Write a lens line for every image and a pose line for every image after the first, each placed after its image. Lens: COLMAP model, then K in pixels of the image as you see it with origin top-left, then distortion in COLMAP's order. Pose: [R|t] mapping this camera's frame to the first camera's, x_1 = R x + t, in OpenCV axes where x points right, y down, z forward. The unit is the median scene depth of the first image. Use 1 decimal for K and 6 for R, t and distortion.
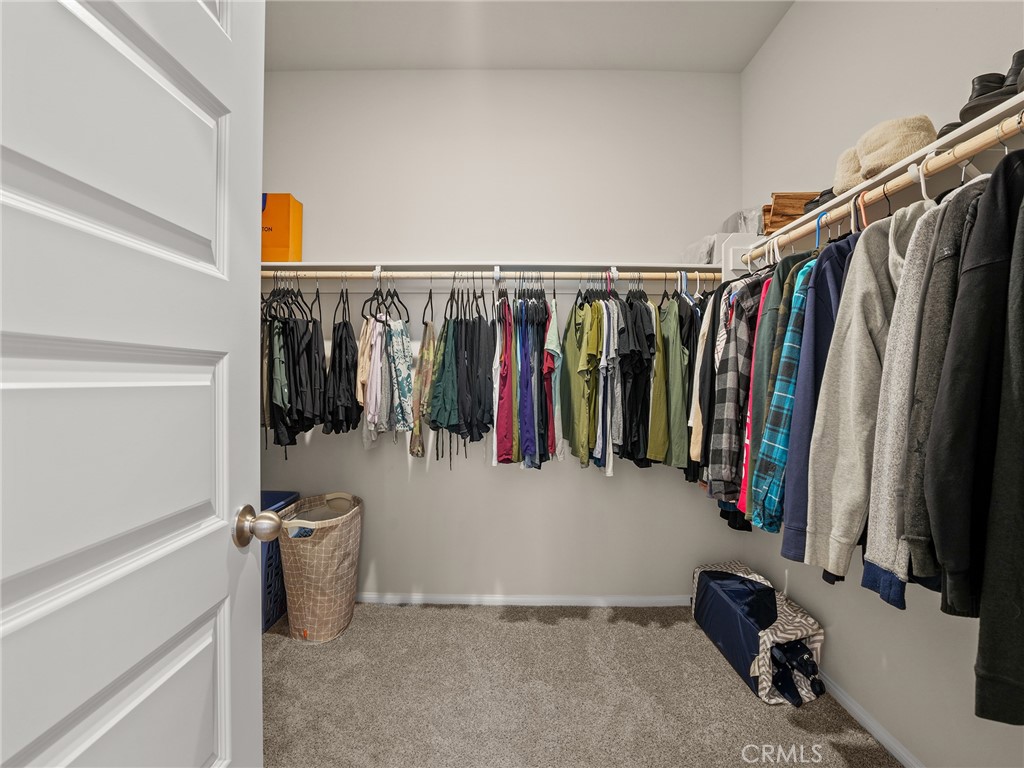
lens RADIAL K [[477.6, 0, 510.7], [0, 477.6, 382.6], [0, 0, 1]] dist [-0.012416, 0.002610]
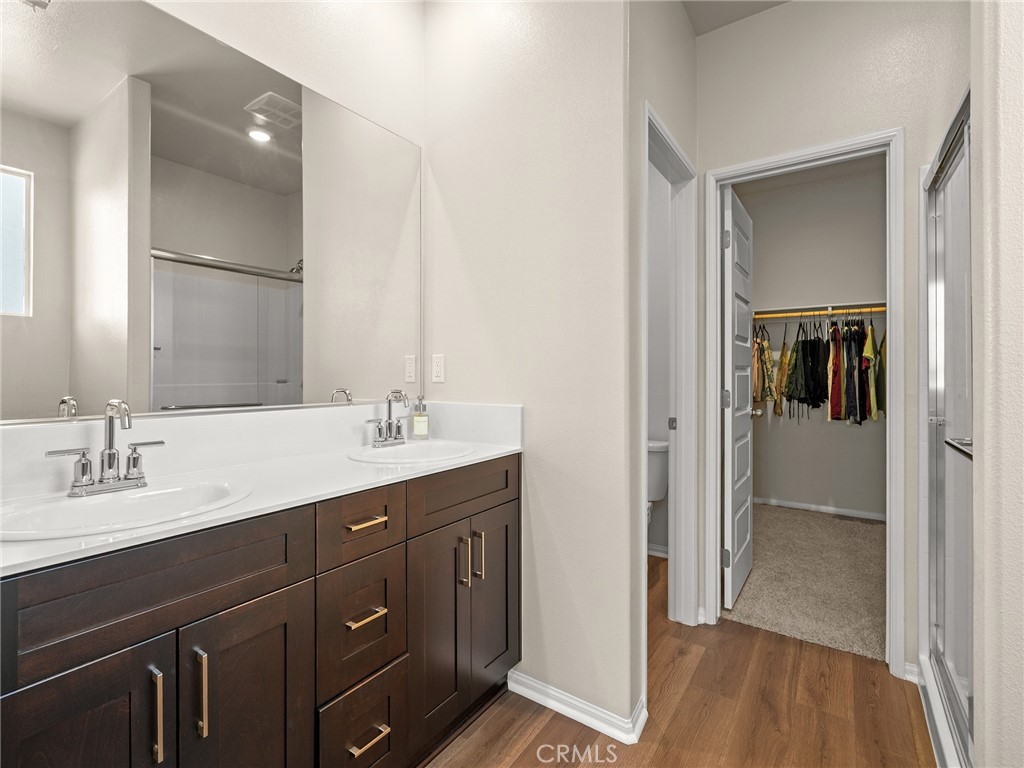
lens RADIAL K [[477.6, 0, 506.0], [0, 477.6, 373.5], [0, 0, 1]] dist [-0.012416, 0.002610]
pose [[0.819010, -0.004330, -0.573763, -0.003515], [0.000943, 0.999980, -0.006201, 0.005132], [0.573779, 0.004538, 0.818998, -1.130045]]
